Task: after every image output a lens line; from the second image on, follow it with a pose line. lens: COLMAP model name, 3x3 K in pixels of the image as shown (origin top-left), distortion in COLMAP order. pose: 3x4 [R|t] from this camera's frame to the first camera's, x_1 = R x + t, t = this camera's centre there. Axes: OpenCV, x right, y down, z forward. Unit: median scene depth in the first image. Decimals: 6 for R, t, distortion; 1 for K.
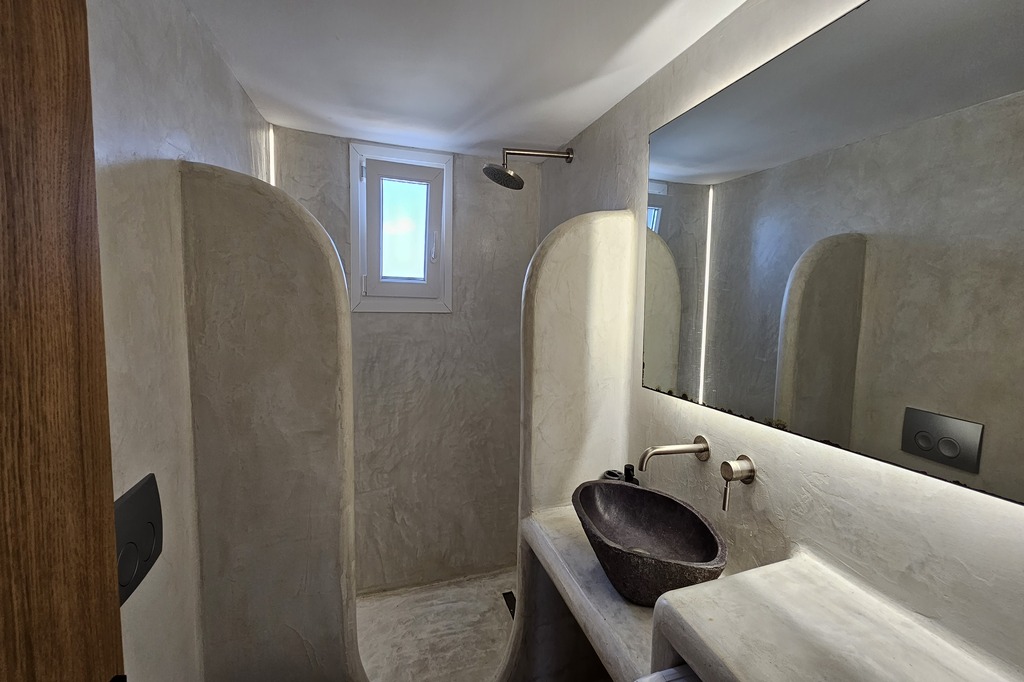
lens RADIAL K [[428.0, 0, 516.6], [0, 428.0, 331.8], [0, 0, 1]] dist [-0.002121, -0.000078]
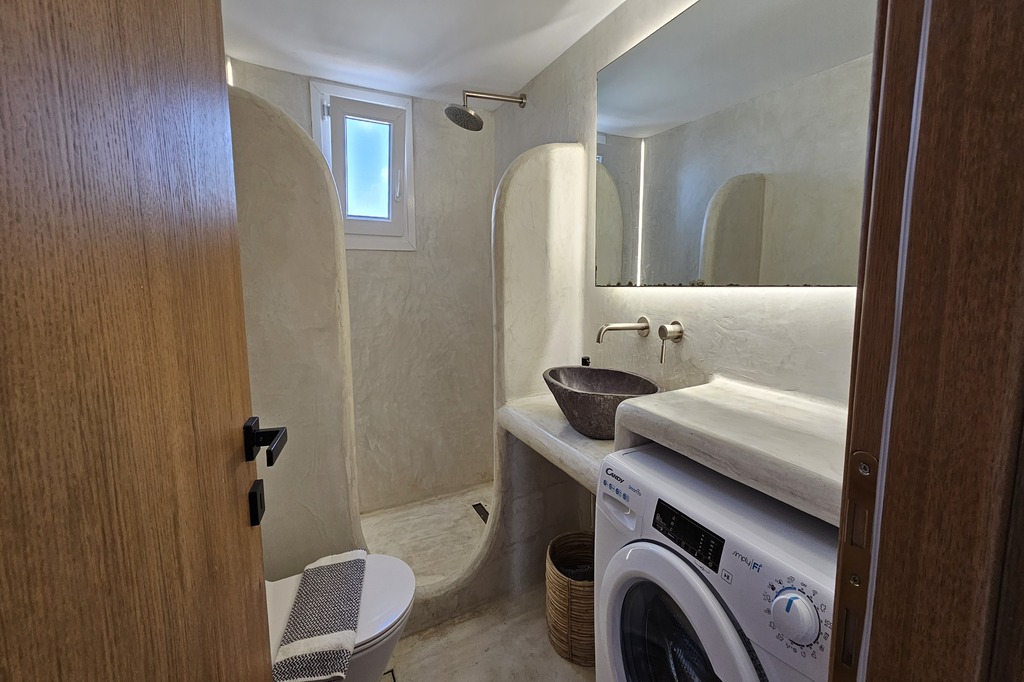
lens RADIAL K [[428.0, 0, 516.6], [0, 428.0, 331.8], [0, 0, 1]] dist [-0.002121, -0.000078]
pose [[0.989052, -0.038410, 0.142480, -0.078012], [0.031022, 0.998074, 0.053719, 0.134648], [-0.144269, -0.048710, 0.988339, -0.129745]]
